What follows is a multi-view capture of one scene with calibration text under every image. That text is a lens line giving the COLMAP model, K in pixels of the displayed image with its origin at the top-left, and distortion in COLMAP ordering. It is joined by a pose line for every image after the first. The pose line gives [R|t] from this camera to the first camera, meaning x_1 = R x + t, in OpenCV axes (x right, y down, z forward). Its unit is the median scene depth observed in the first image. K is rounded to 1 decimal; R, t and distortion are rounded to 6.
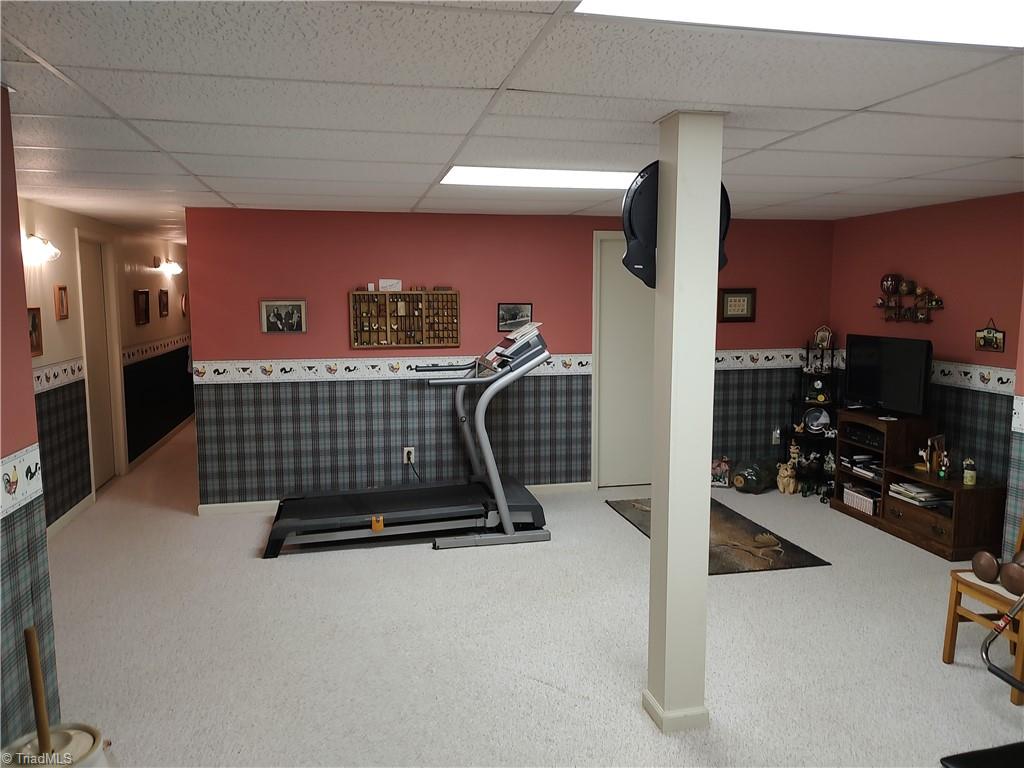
lens RADIAL K [[742.3, 0, 495.6], [0, 742.3, 375.5], [0, 0, 1]] dist [0.037952, -0.037132]
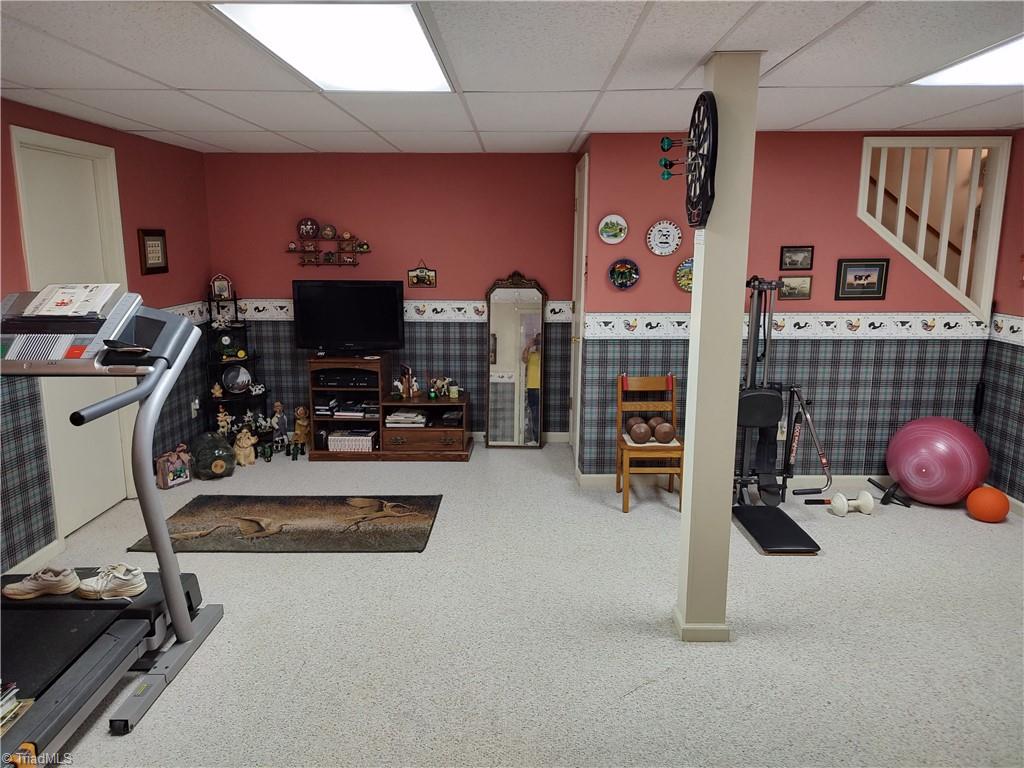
lens RADIAL K [[742.3, 0, 517.2], [0, 742.3, 386.4], [0, 0, 1]] dist [0.037952, -0.037132]
pose [[0.208975, -0.185834, 0.960102, -0.441084], [0.107829, 0.980171, 0.166248, -0.054477], [-0.971958, 0.068785, 0.224869, 0.556385]]
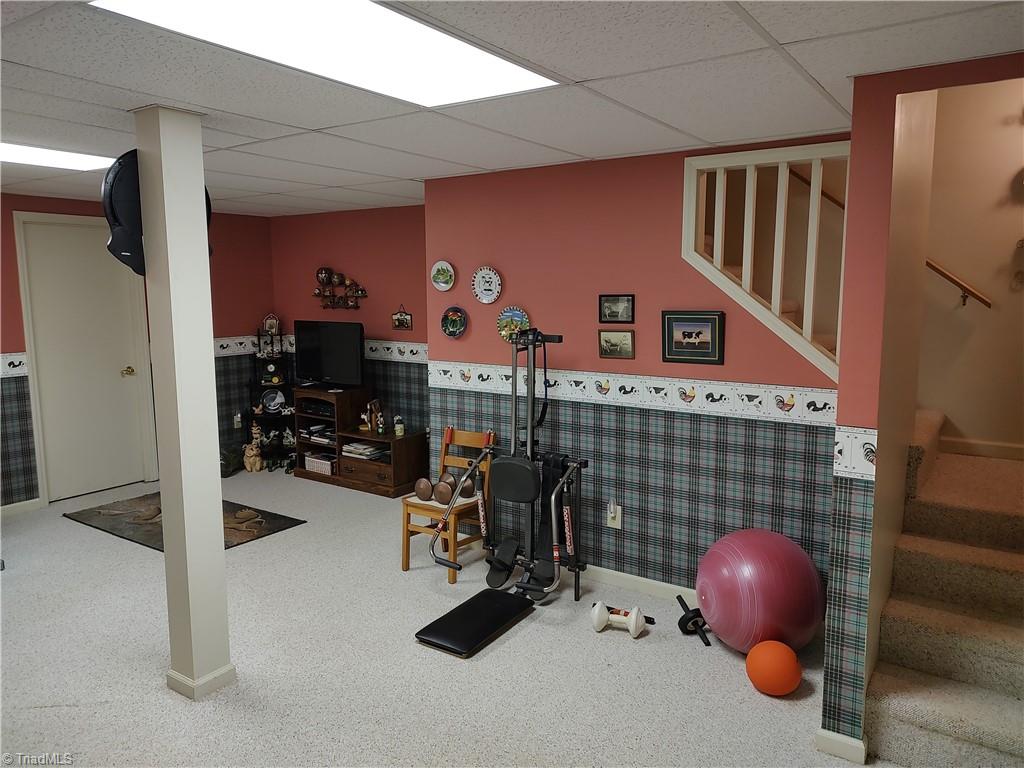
lens RADIAL K [[742.3, 0, 515.3], [0, 742.3, 387.5], [0, 0, 1]] dist [0.037952, -0.037132]
pose [[0.721023, -0.094247, 0.686472, -0.073469], [0.077206, 0.995465, 0.055578, 0.008667], [-0.688596, 0.012927, 0.725030, -0.042741]]
